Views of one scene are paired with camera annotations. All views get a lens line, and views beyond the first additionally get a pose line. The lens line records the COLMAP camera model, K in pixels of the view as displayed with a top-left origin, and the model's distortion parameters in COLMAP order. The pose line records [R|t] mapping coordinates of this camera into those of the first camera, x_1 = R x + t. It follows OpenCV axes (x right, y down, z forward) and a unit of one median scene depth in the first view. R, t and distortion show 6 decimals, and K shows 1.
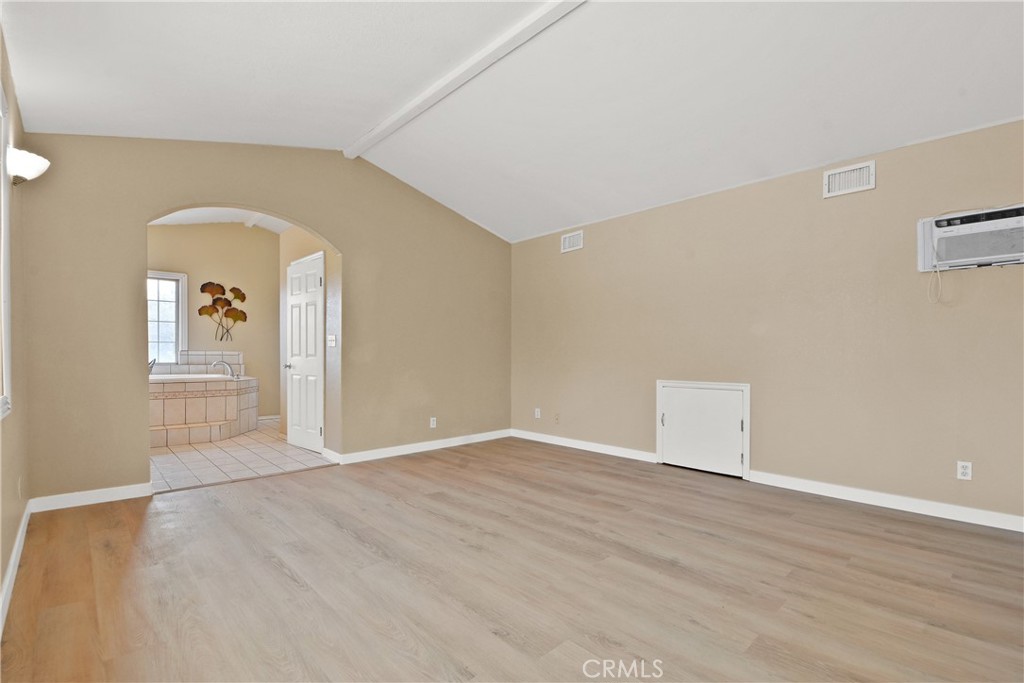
lens RADIAL K [[465.6, 0, 518.0], [0, 465.6, 348.6], [0, 0, 1]] dist [-0.002469, -0.002826]
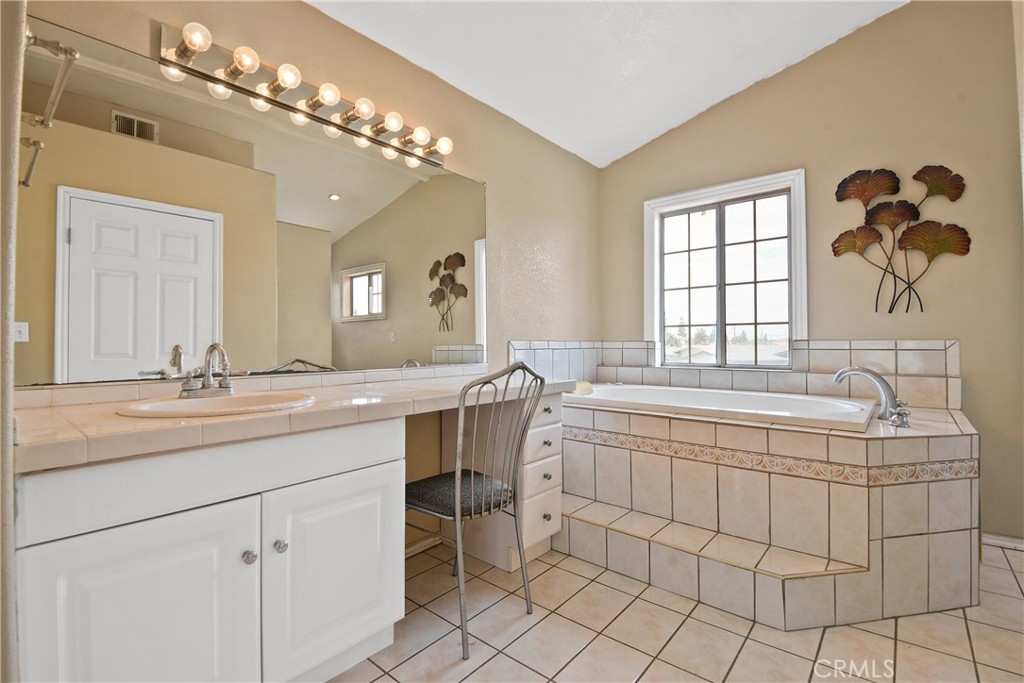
lens RADIAL K [[465.6, 0, 519.1], [0, 465.6, 342.0], [0, 0, 1]] dist [-0.002469, -0.002826]
pose [[0.110177, -0.011669, -0.993843, -0.293460], [0.013126, 0.999861, -0.010284, 0.007131], [0.993825, -0.011912, 0.110315, 0.659765]]
